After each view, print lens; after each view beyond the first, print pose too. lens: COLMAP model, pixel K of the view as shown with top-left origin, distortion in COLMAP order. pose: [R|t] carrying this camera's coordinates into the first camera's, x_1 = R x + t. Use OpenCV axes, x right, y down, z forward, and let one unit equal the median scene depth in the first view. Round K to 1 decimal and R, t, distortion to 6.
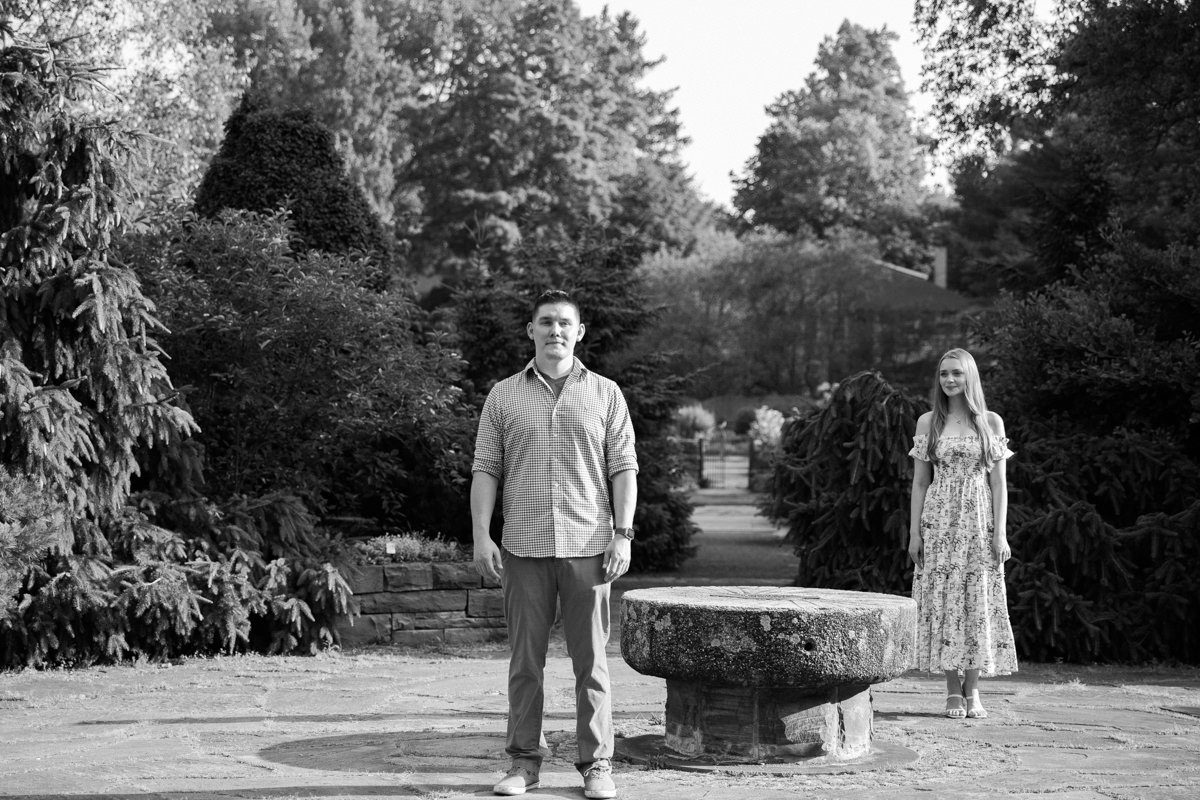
lens RADIAL K [[2409.2, 0, 608.9], [0, 2409.2, 395.1], [0, 0, 1]] dist [0.249637, 0.000000]
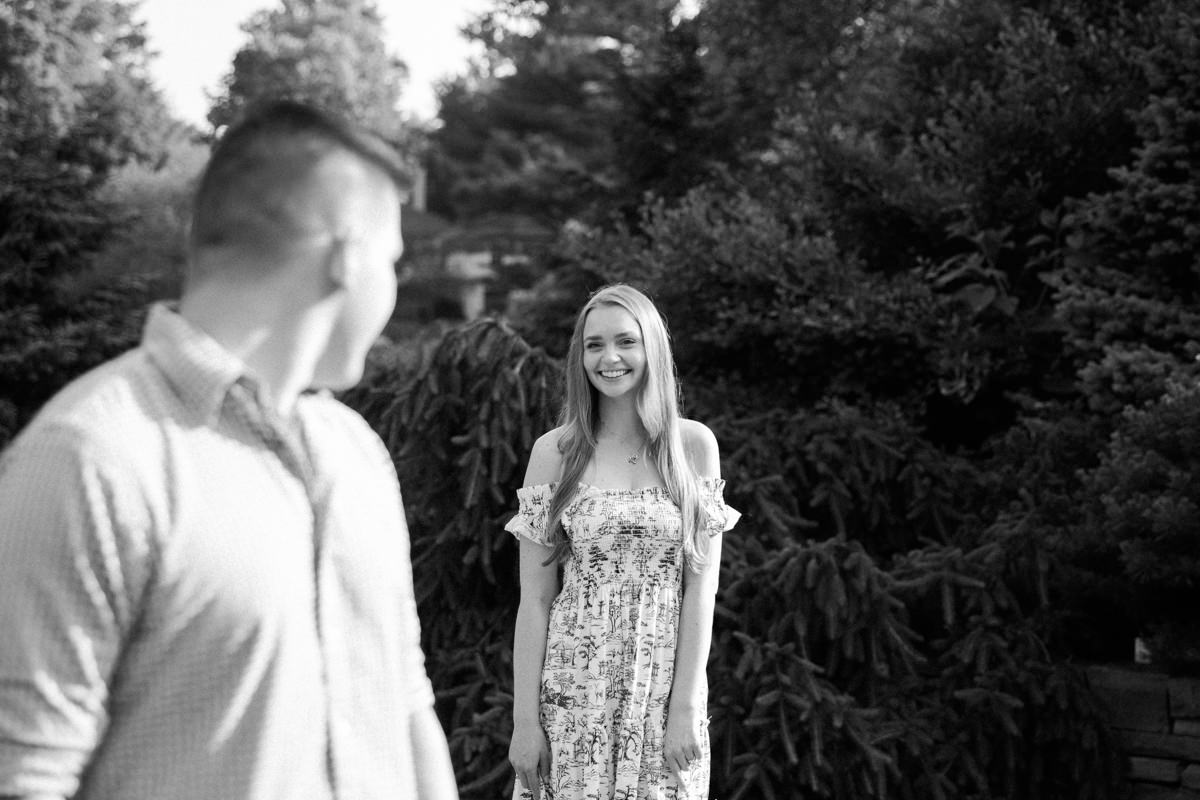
lens RADIAL K [[2409.2, 0, 605.3], [0, 2409.2, 364.6], [0, 0, 1]] dist [0.249637, 0.000000]
pose [[0.977061, 0.003678, 0.212929, 0.005688], [-0.007861, 0.999792, 0.018799, -0.007953], [-0.212815, -0.020041, 0.976887, 0.337557]]
